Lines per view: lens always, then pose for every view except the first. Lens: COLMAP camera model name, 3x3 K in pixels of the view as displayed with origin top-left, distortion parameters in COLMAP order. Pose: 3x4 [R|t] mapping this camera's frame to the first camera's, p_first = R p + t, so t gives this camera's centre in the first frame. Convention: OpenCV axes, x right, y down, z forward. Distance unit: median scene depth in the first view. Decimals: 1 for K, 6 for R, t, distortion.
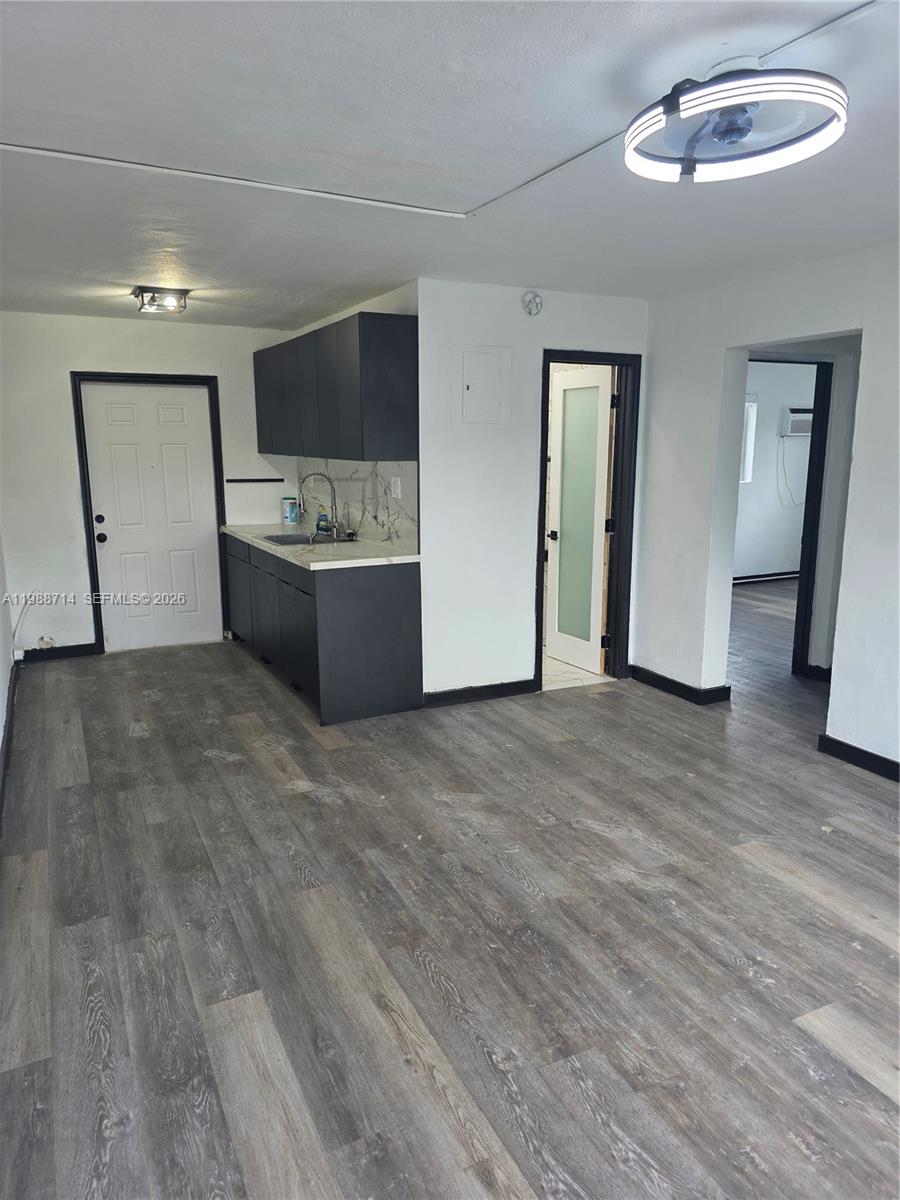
lens RADIAL K [[811.0, 0, 454.4], [0, 811.0, 605.4], [0, 0, 1]] dist [0.046624, -0.055219]
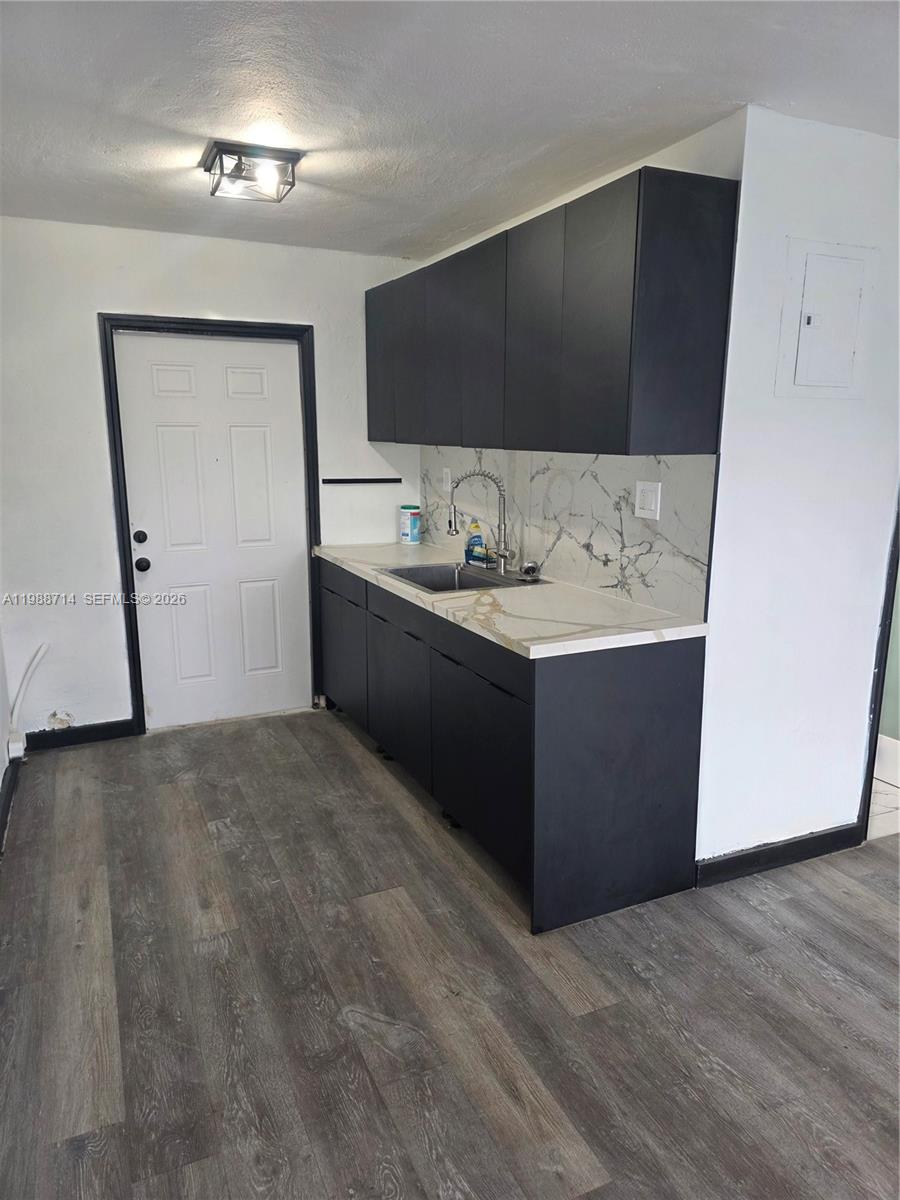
lens RADIAL K [[811.0, 0, 454.4], [0, 811.0, 605.4], [0, 0, 1]] dist [0.046624, -0.055219]
pose [[0.999346, 0.012400, -0.033980, -0.177146], [-0.011959, 0.999842, 0.013161, -0.072064], [0.034138, -0.012746, 0.999336, 0.391505]]
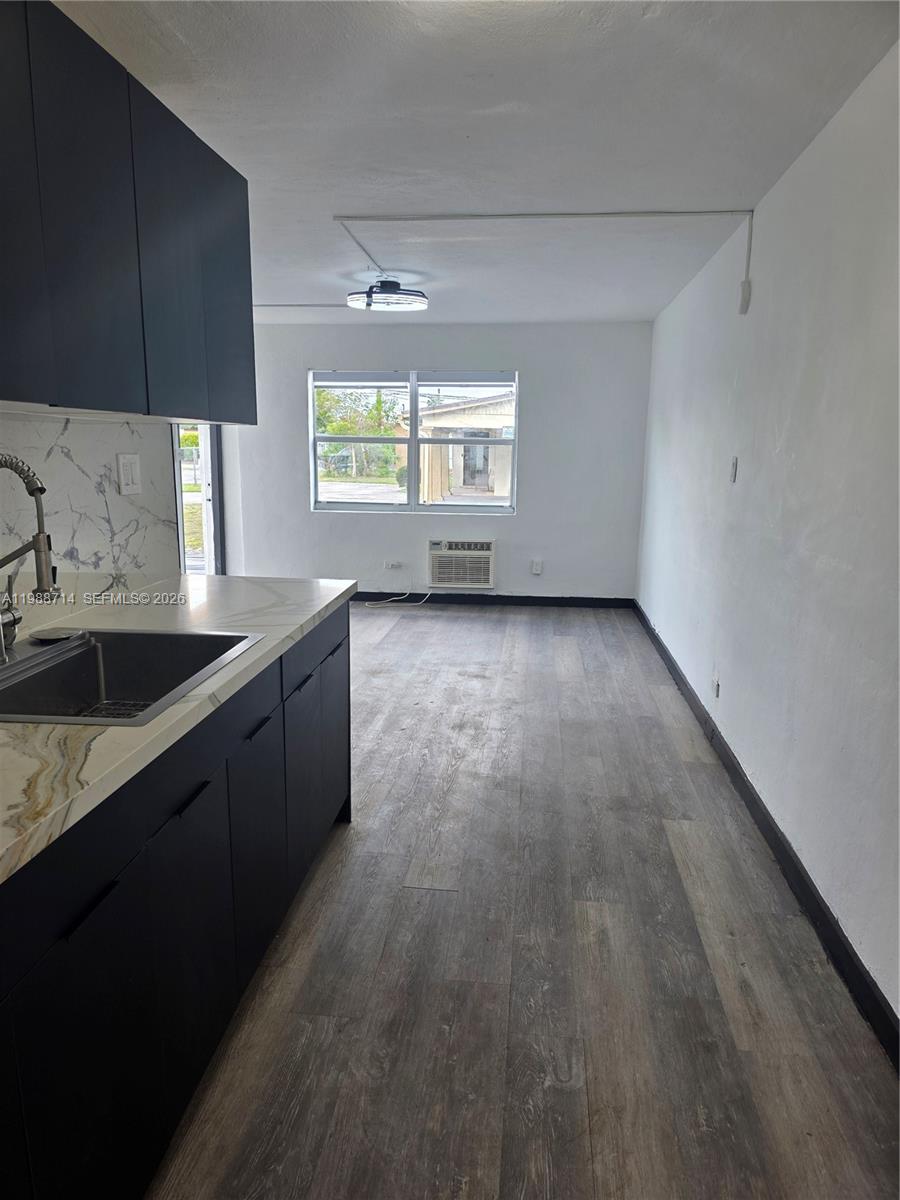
lens RADIAL K [[811.0, 0, 454.4], [0, 811.0, 605.4], [0, 0, 1]] dist [0.046624, -0.055219]
pose [[-0.844942, -0.111365, 0.523135, -0.501835], [0.093240, 0.932438, 0.349093, -0.216816], [-0.526668, 0.343741, -0.777472, 1.246007]]
